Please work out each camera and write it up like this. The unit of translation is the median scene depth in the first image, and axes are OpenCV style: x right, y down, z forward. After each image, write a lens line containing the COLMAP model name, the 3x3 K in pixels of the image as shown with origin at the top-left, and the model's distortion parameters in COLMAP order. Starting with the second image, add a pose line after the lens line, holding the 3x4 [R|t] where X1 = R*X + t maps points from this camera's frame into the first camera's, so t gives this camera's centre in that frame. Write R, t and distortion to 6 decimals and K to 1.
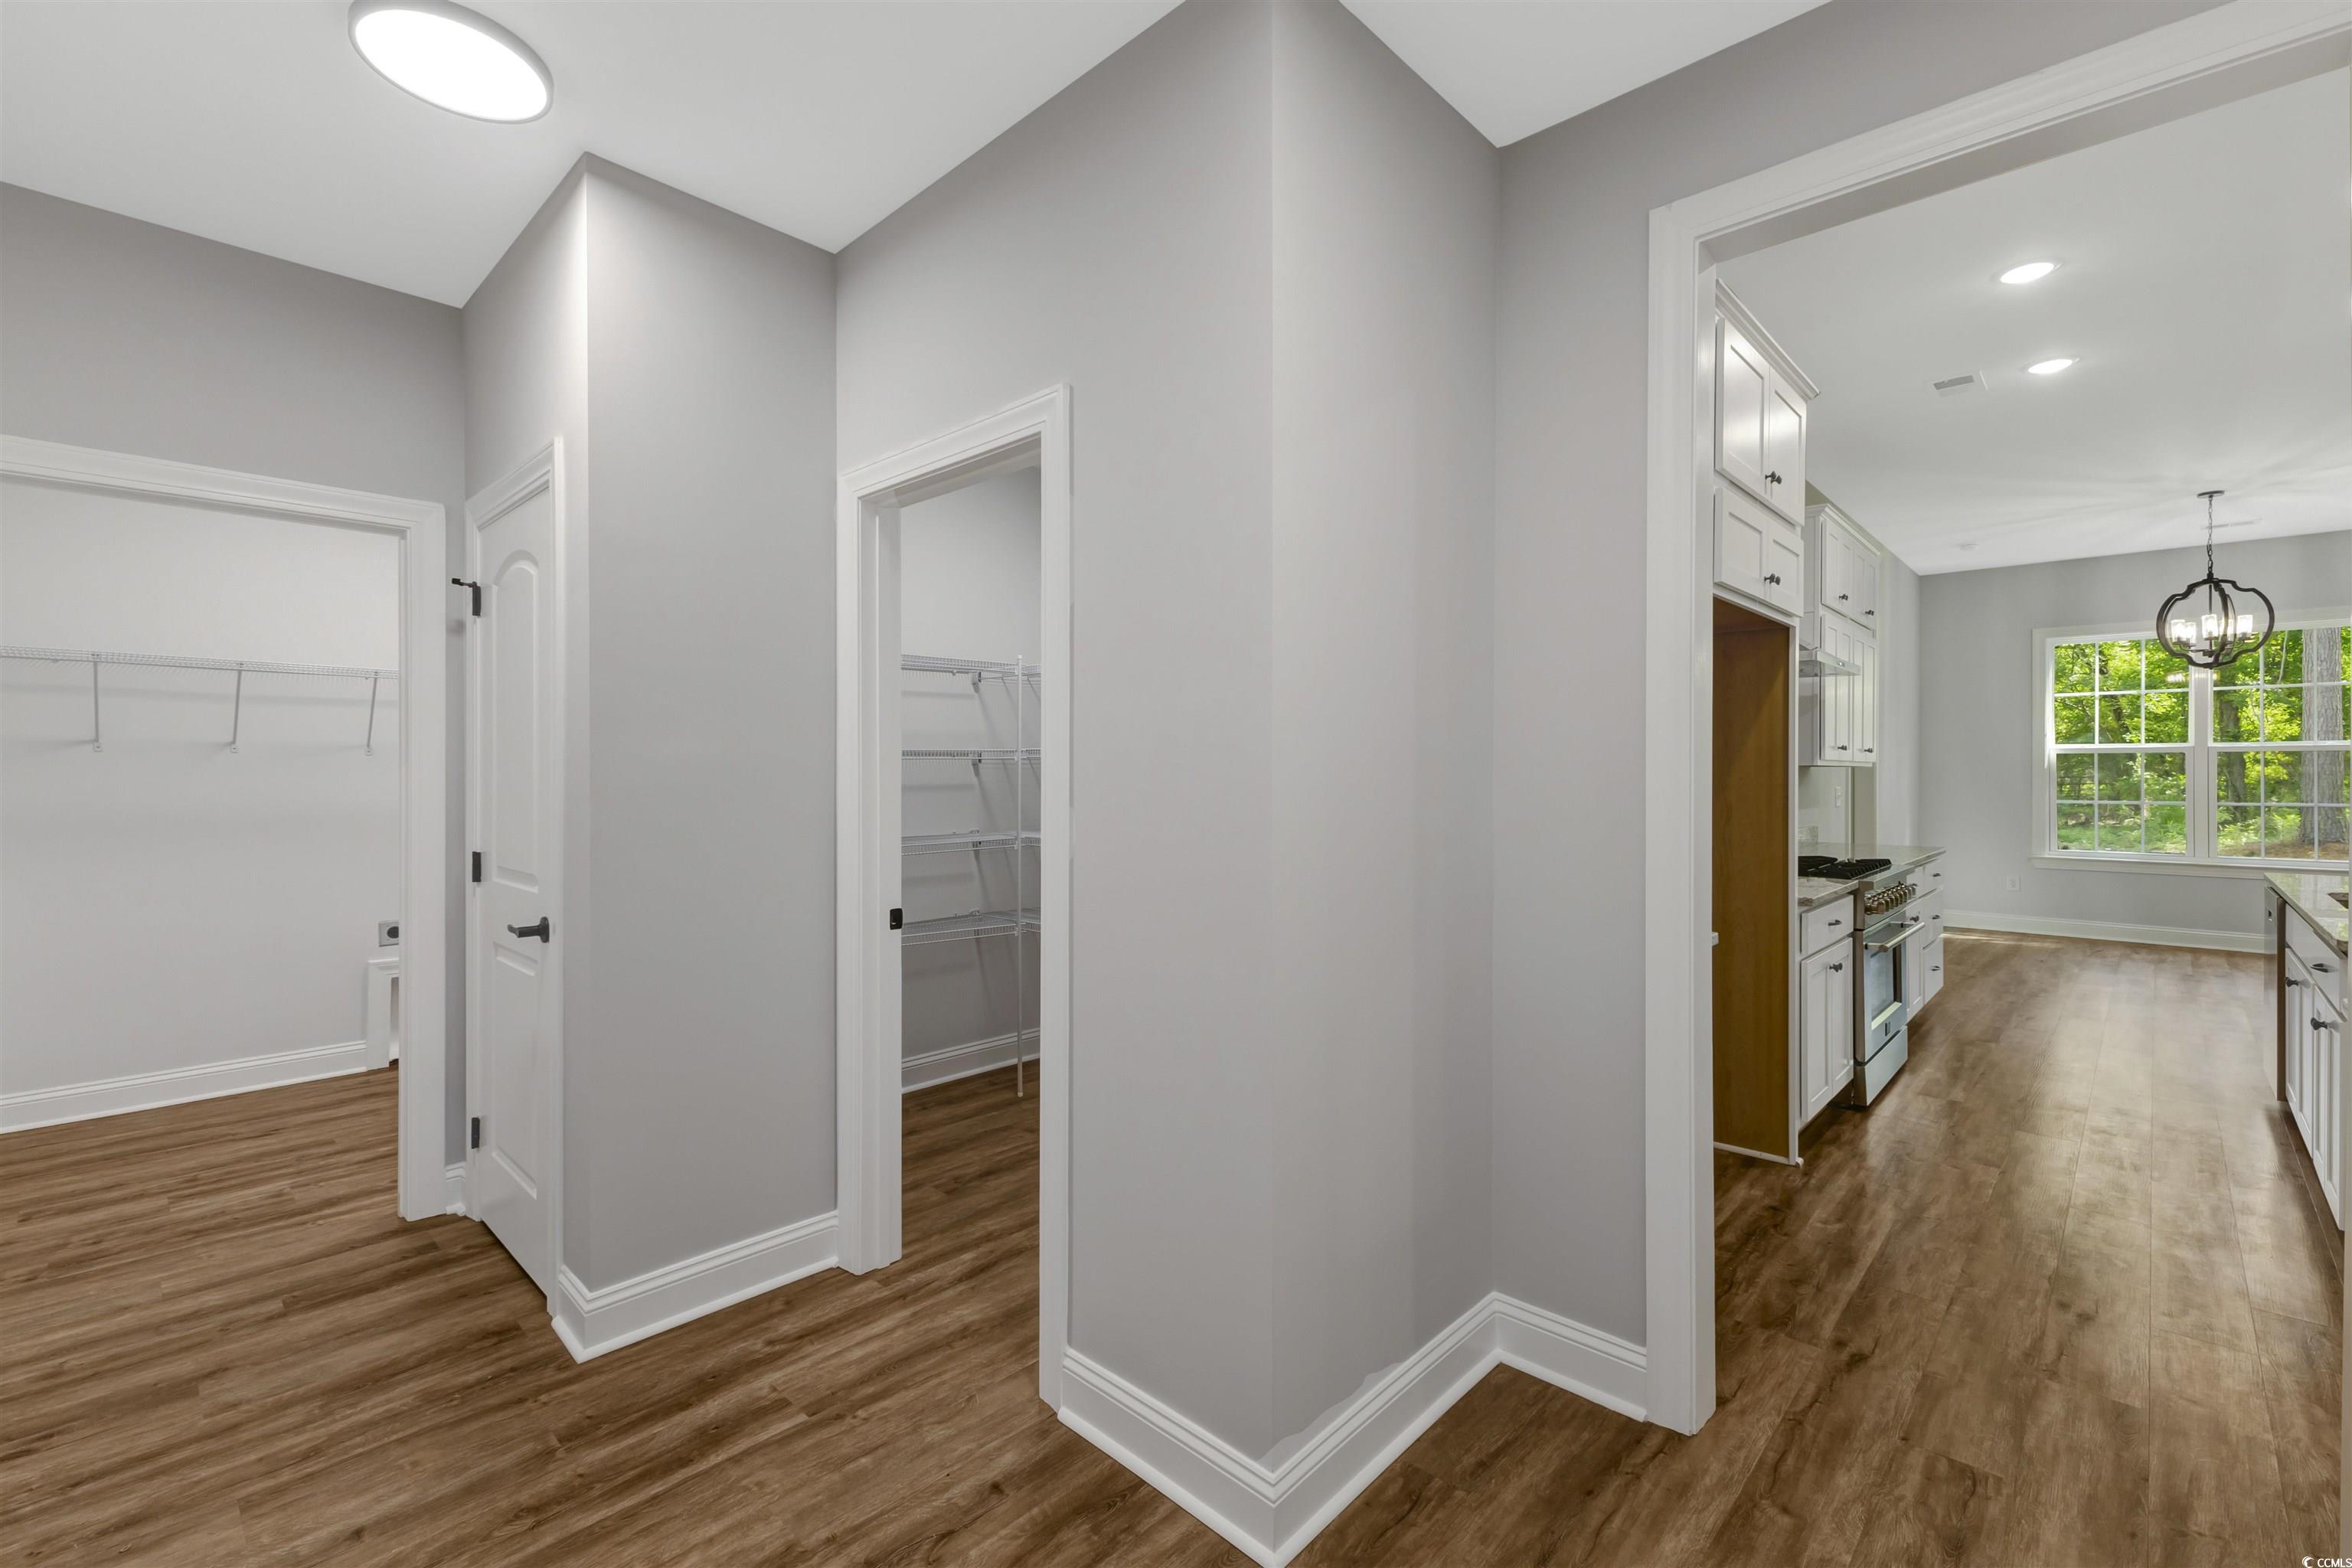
lens RADIAL K [[1012.3, 0, 1172.1], [0, 1012.3, 768.8], [0, 0, 1]] dist [0.003917, -0.000193]
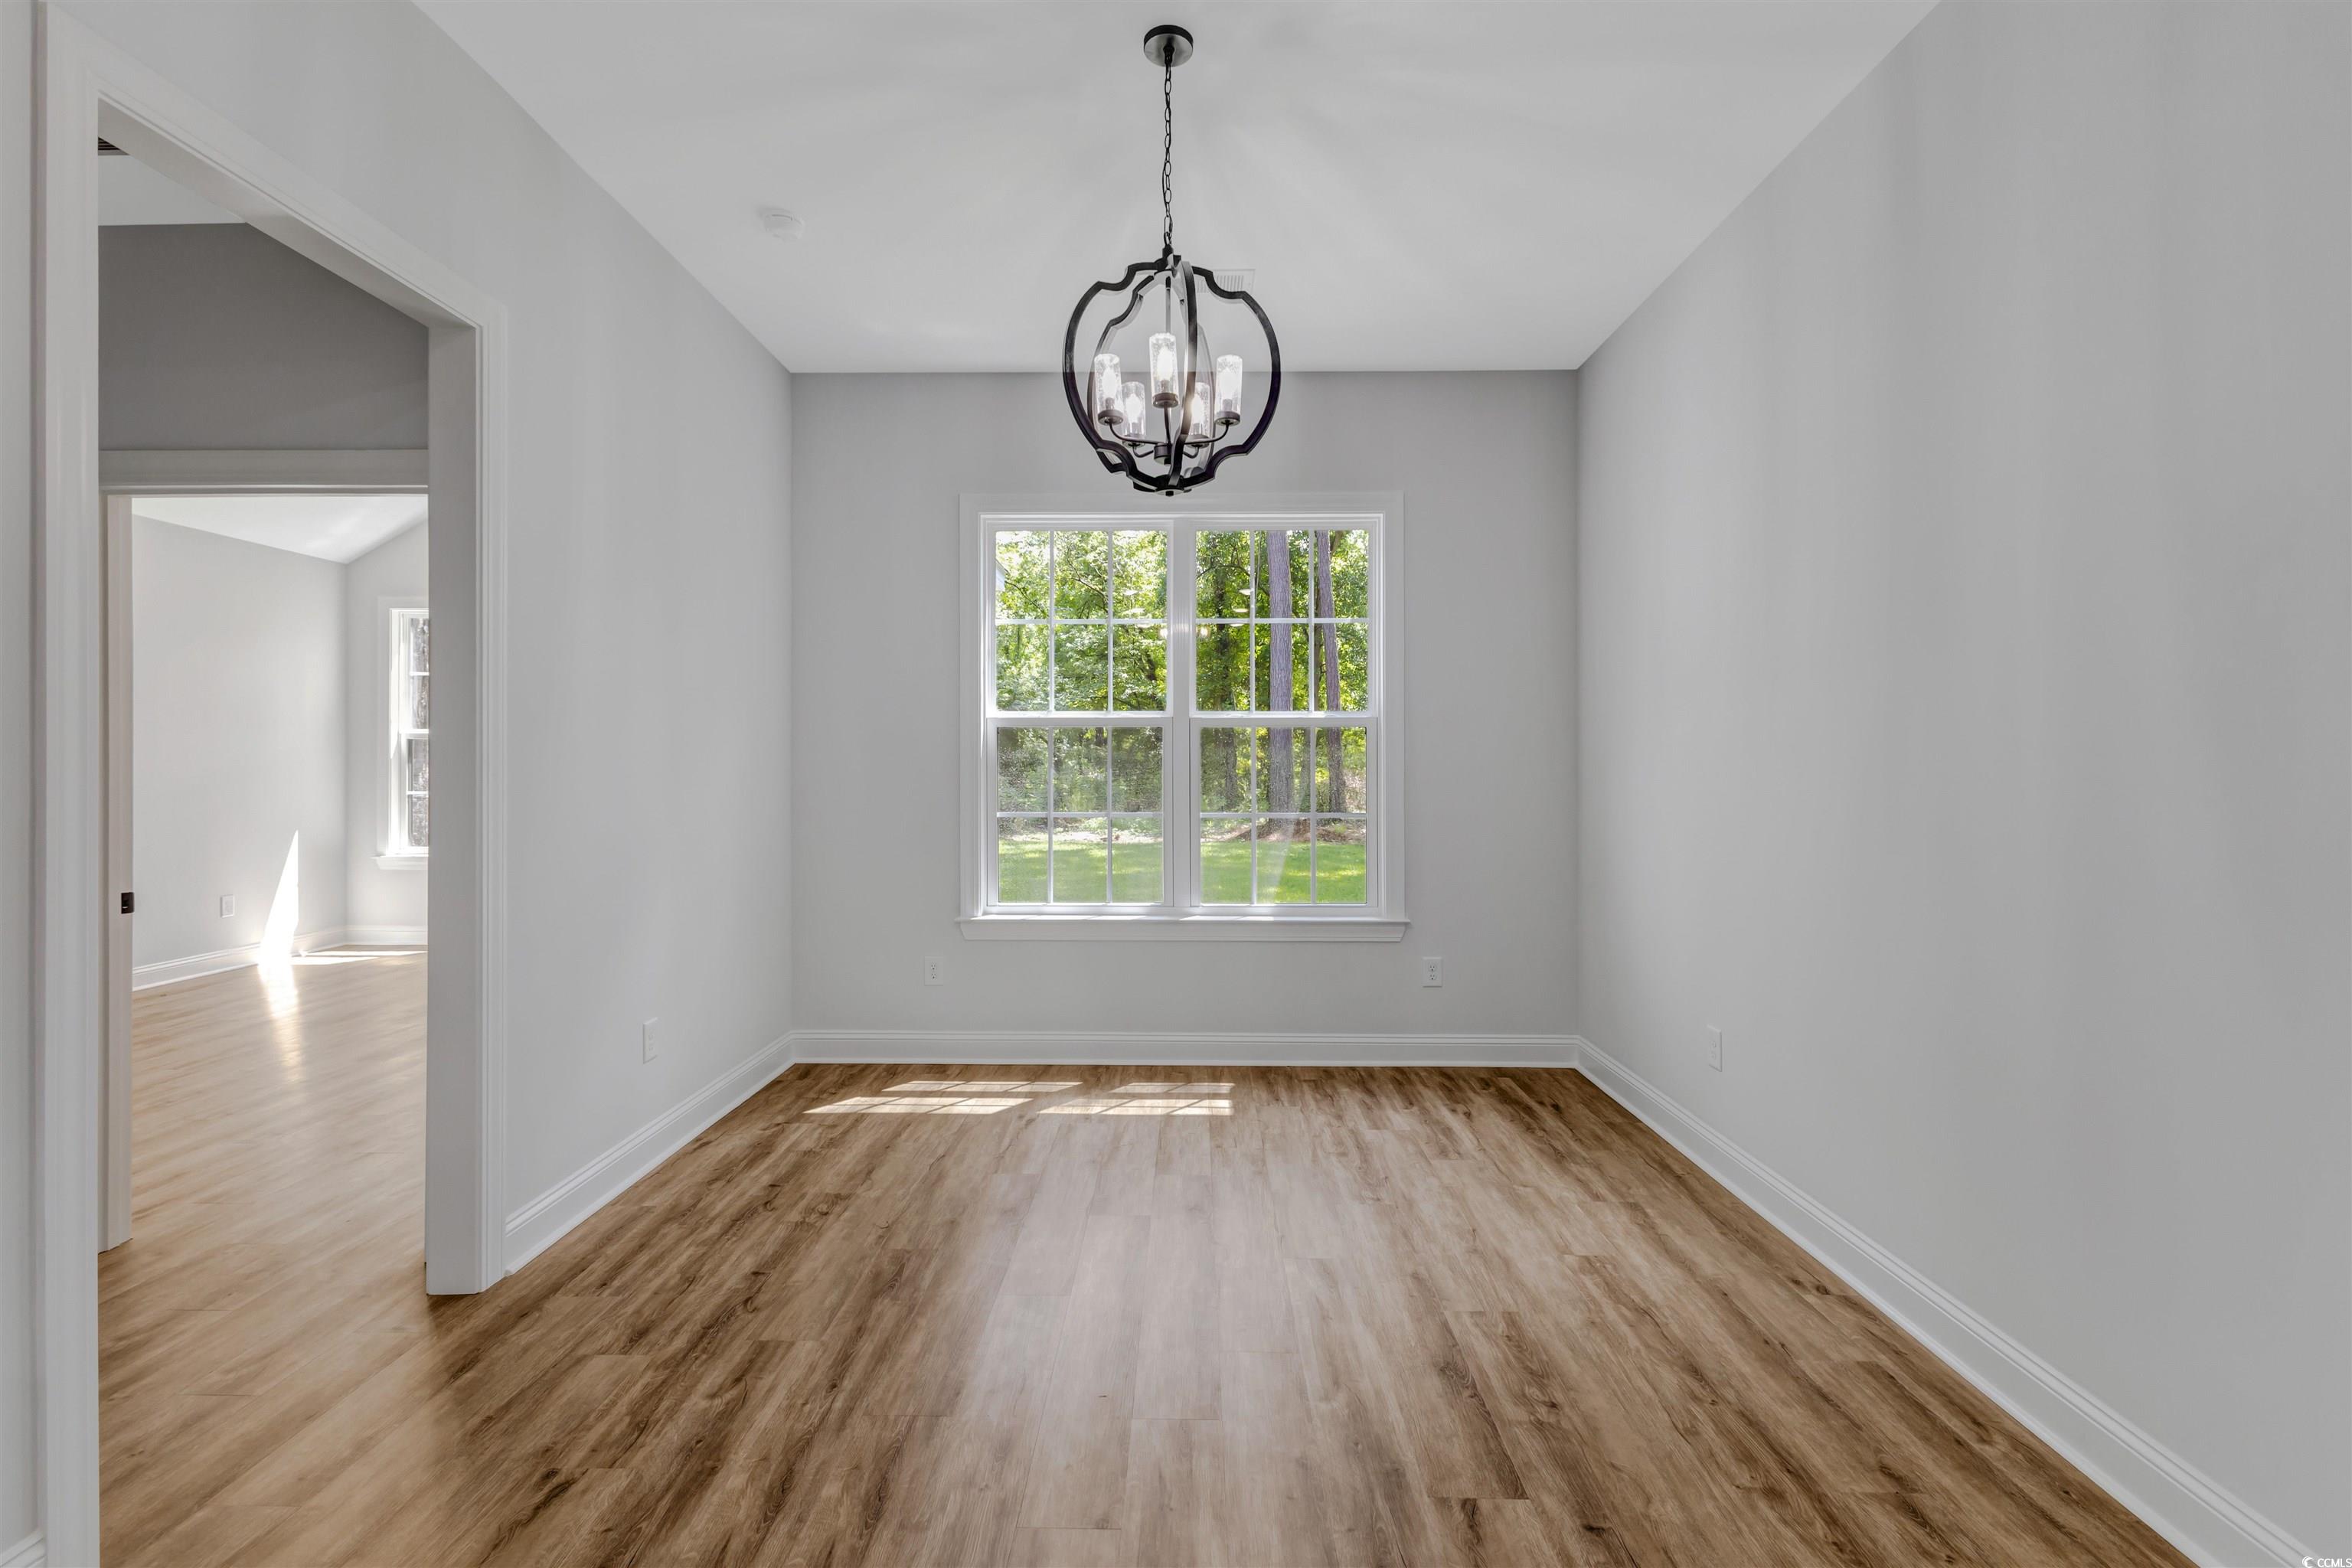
lens RADIAL K [[1027.6, 0, 1175.5], [0, 1027.6, 767.7], [0, 0, 1]] dist [0.007776, 0.000387]
pose [[0.730514, -0.002597, 0.682893, 0.984423], [-0.000797, 0.999989, 0.004656, 0.006433], [-0.682897, -0.003946, 0.730504, 0.926451]]
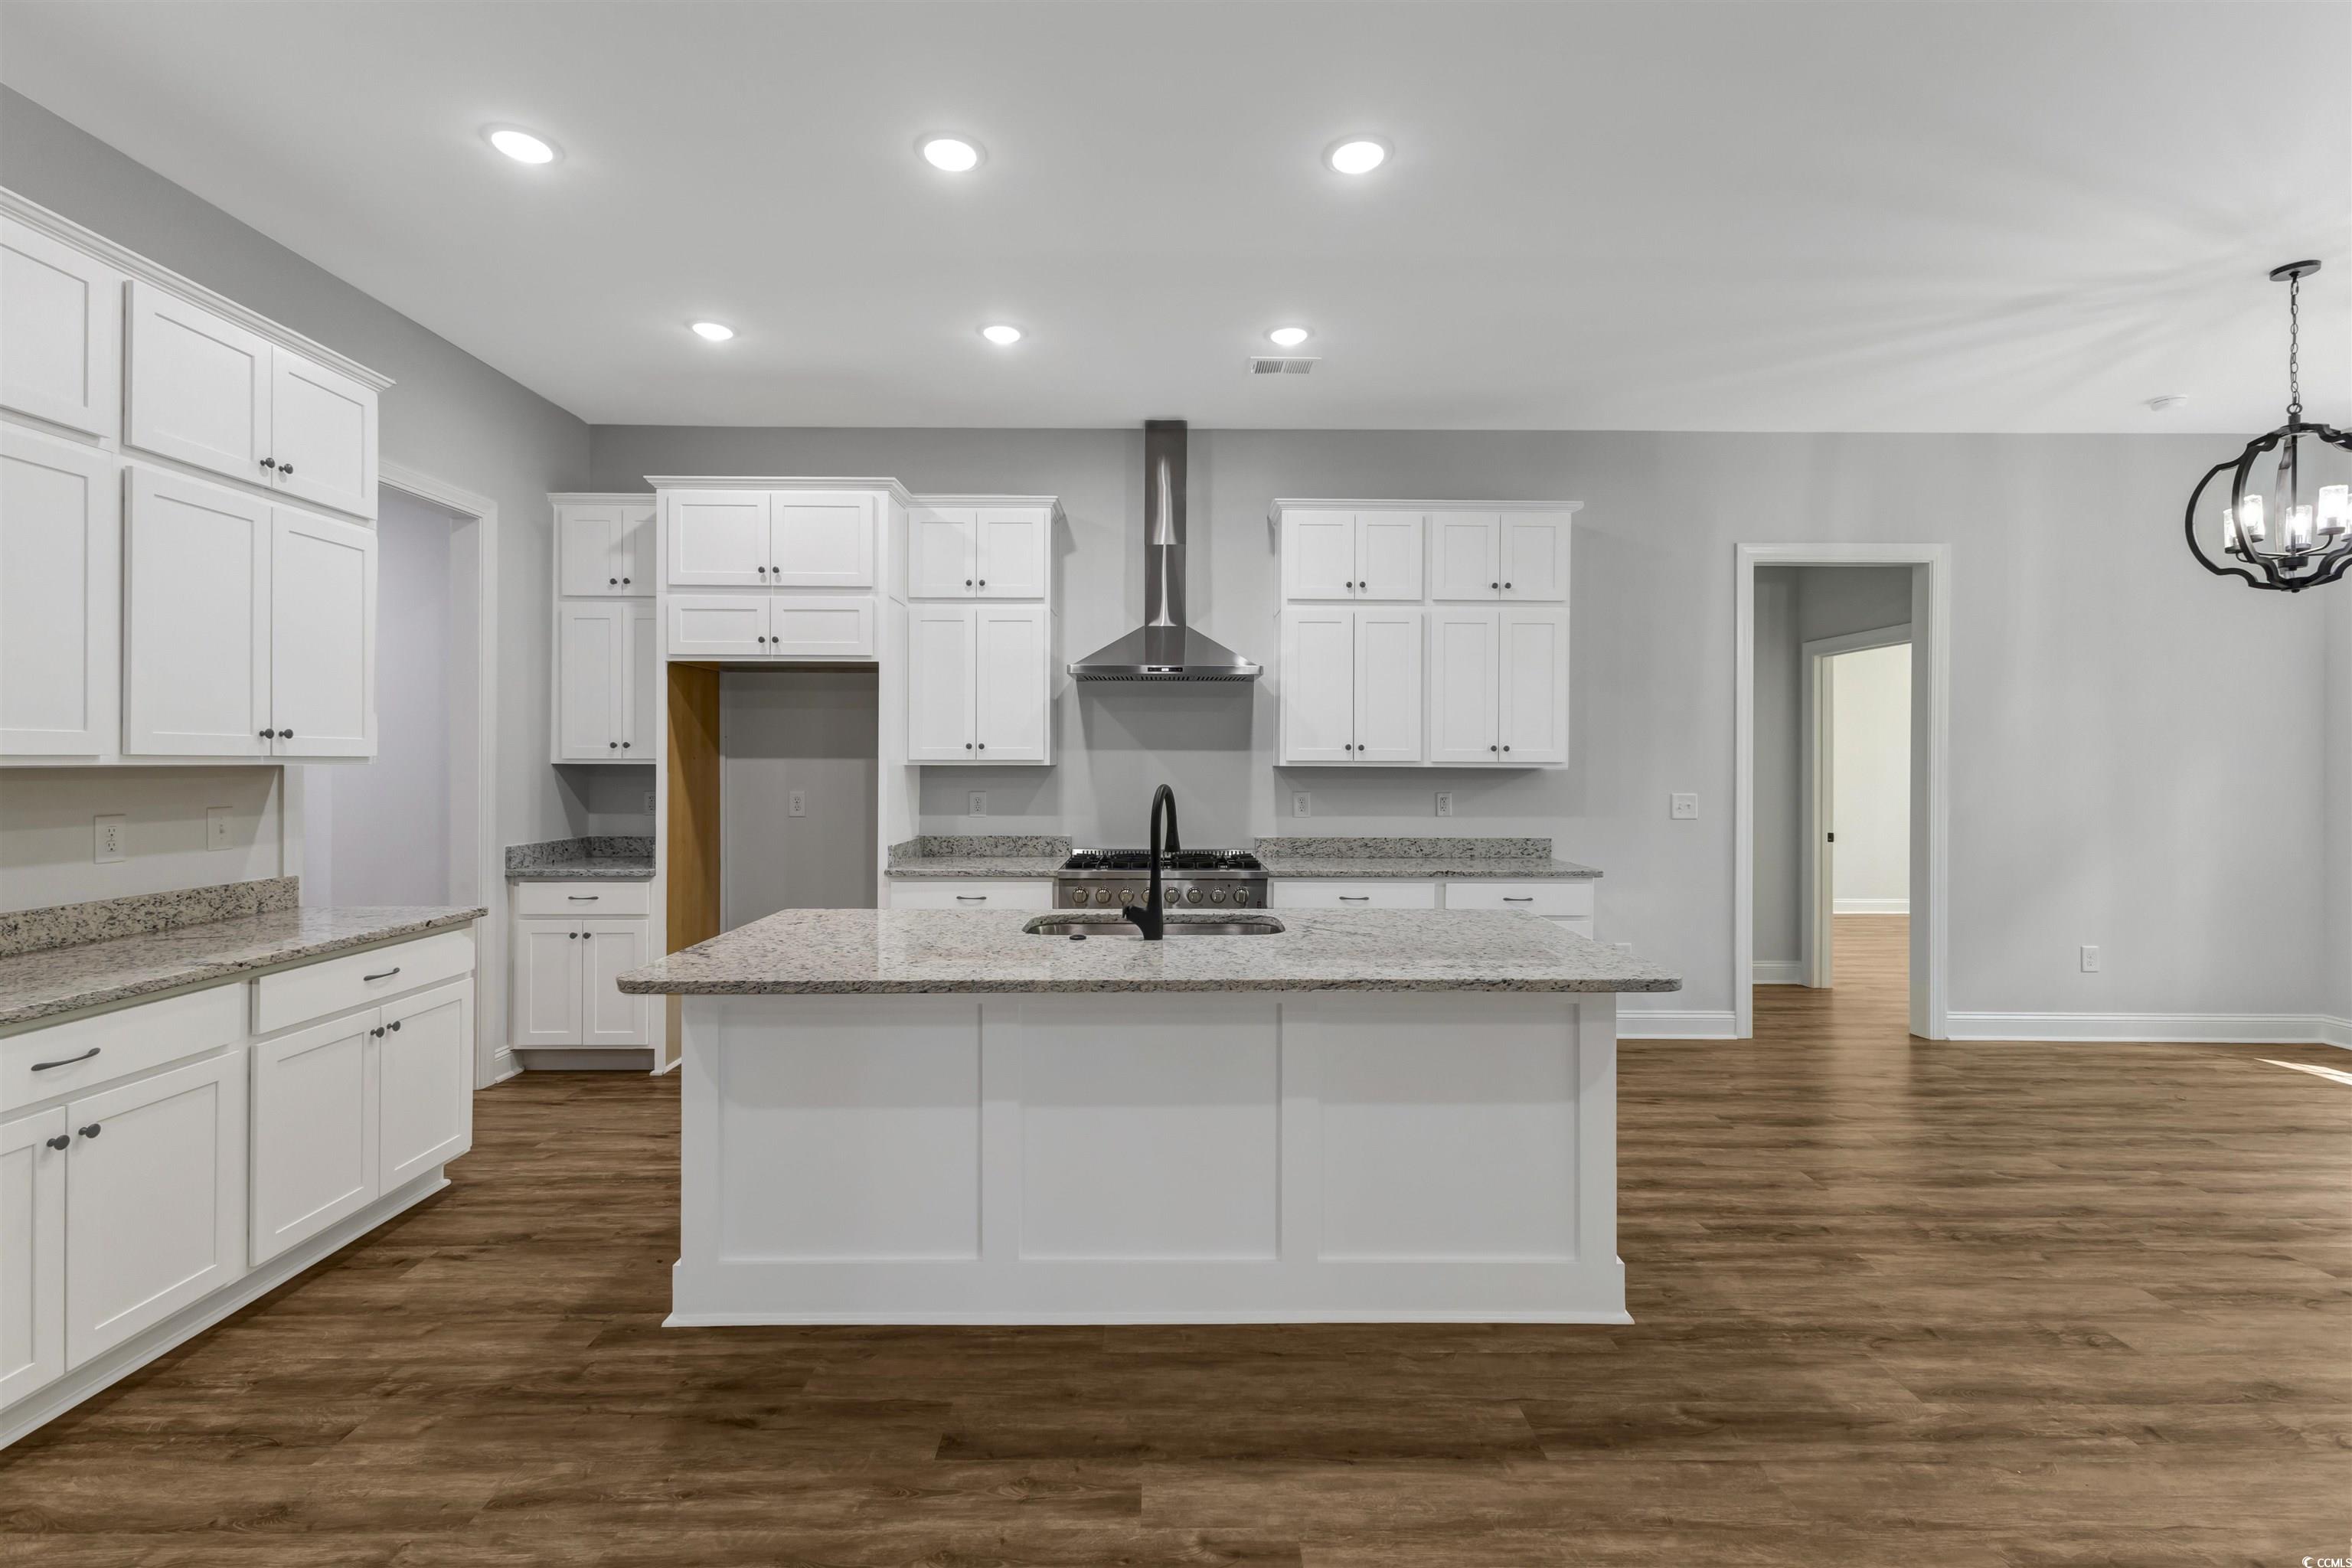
lens RADIAL K [[1012.3, 0, 1172.1], [0, 1012.3, 768.8], [0, 0, 1]] dist [0.003917, -0.000193]
pose [[0.701686, 0.005199, -0.712467, 1.292372], [-0.001495, 0.999982, 0.005825, -0.006955], [0.712484, -0.003022, 0.701682, 0.245642]]
